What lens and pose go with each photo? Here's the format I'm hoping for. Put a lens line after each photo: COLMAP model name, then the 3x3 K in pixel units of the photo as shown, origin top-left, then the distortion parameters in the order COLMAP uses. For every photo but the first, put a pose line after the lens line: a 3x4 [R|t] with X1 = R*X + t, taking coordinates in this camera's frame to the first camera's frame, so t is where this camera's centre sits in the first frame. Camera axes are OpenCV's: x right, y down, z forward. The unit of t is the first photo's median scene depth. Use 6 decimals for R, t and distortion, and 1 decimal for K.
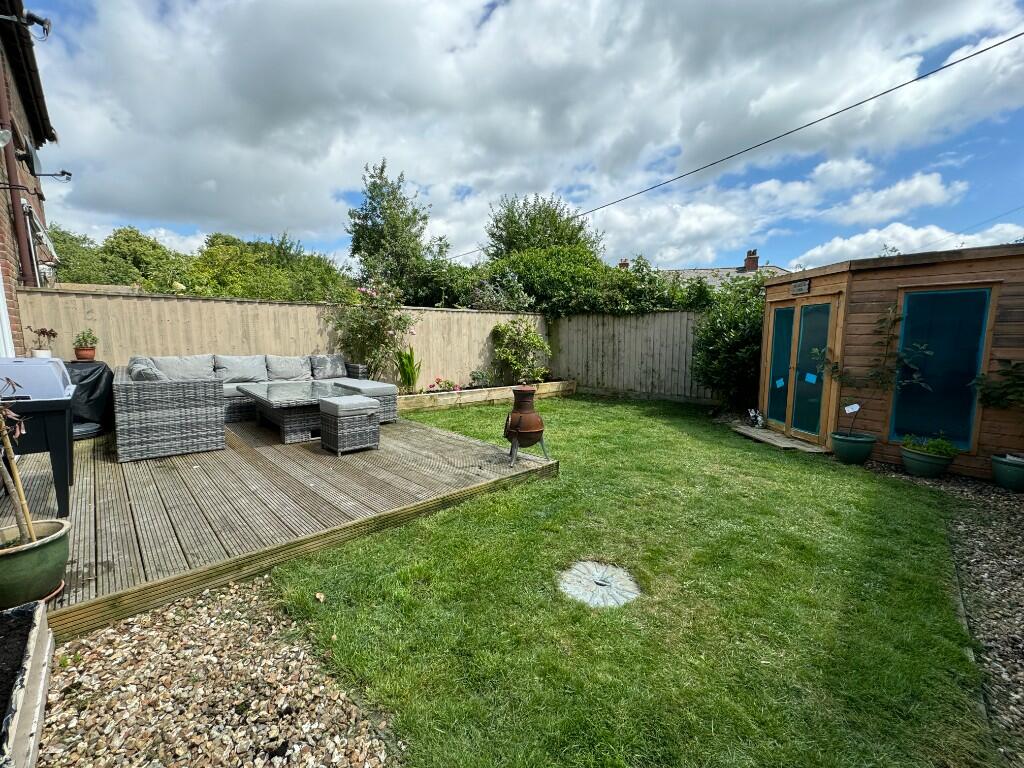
lens RADIAL K [[408.0, 0, 506.2], [0, 408.0, 381.7], [0, 0, 1]] dist [-0.007879, -0.000140]
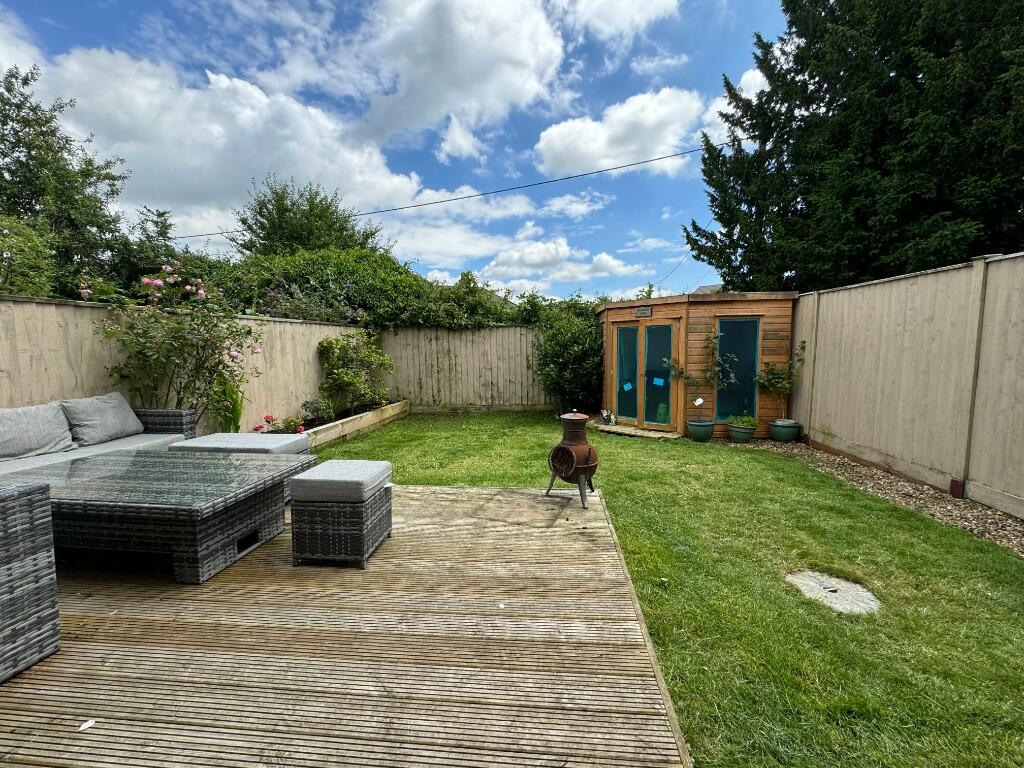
lens RADIAL K [[408.0, 0, 510.8], [0, 408.0, 386.2], [0, 0, 1]] dist [-0.007879, -0.000140]
pose [[0.768240, -0.074394, 0.635825, -0.369649], [0.084260, 0.996334, 0.014767, -0.044054], [-0.634593, 0.042230, 0.771692, 0.240480]]
